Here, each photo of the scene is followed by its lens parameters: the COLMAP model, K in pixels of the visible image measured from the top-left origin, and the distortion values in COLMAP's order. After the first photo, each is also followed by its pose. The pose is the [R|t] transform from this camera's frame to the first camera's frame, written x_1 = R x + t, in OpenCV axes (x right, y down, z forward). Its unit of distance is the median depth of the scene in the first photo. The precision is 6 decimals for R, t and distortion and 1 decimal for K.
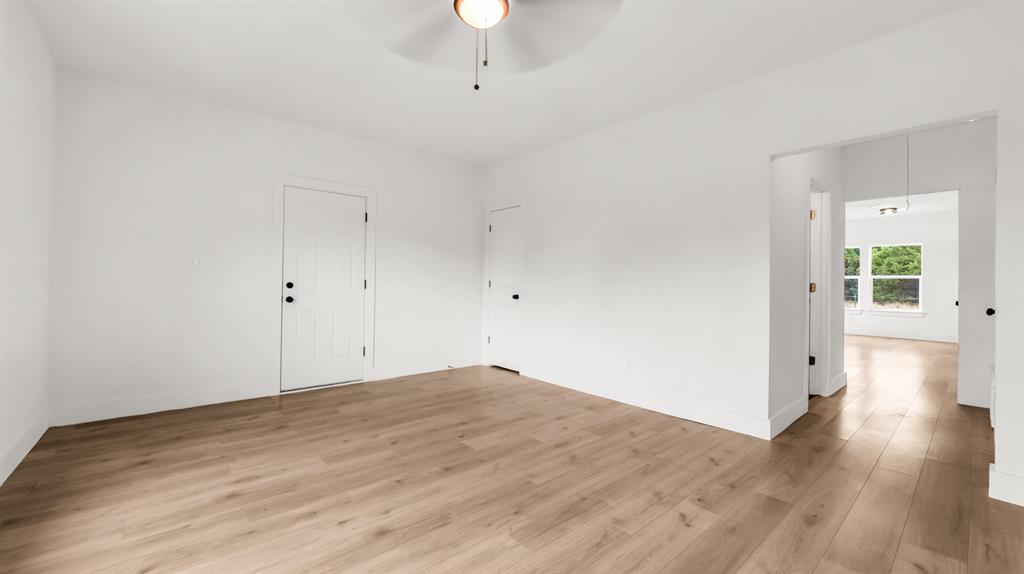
lens RADIAL K [[406.4, 0, 508.8], [0, 406.4, 275.3], [0, 0, 1]] dist [-0.002552, -0.000629]
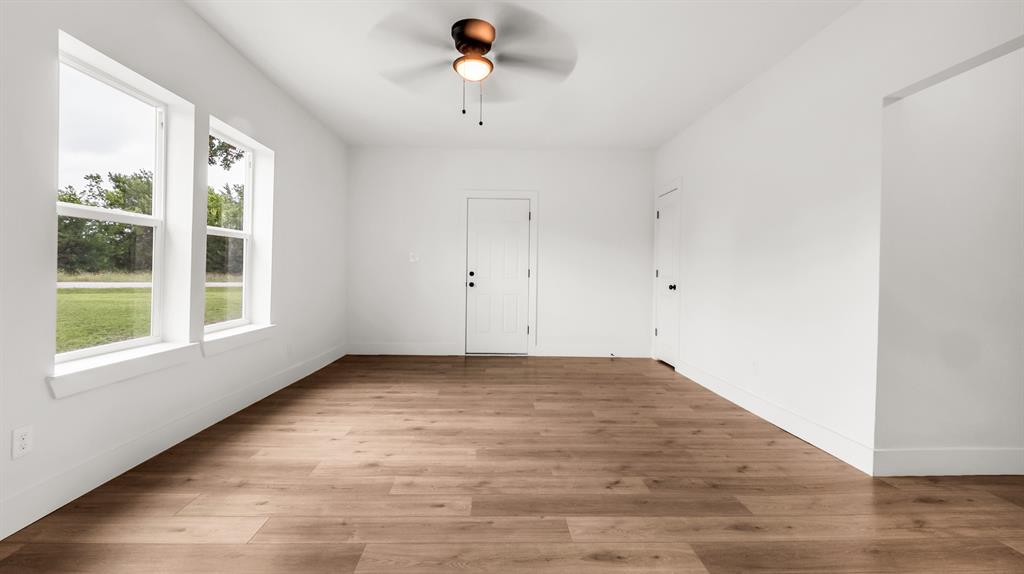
lens RADIAL K [[444.3, 0, 510.9], [0, 444.3, 274.0], [0, 0, 1]] dist [-0.002098, -0.000452]
pose [[0.783136, 0.002191, -0.621847, 0.675356], [0.005355, 0.999933, 0.010267, 0.016999], [0.621827, -0.011370, 0.783072, -0.068531]]
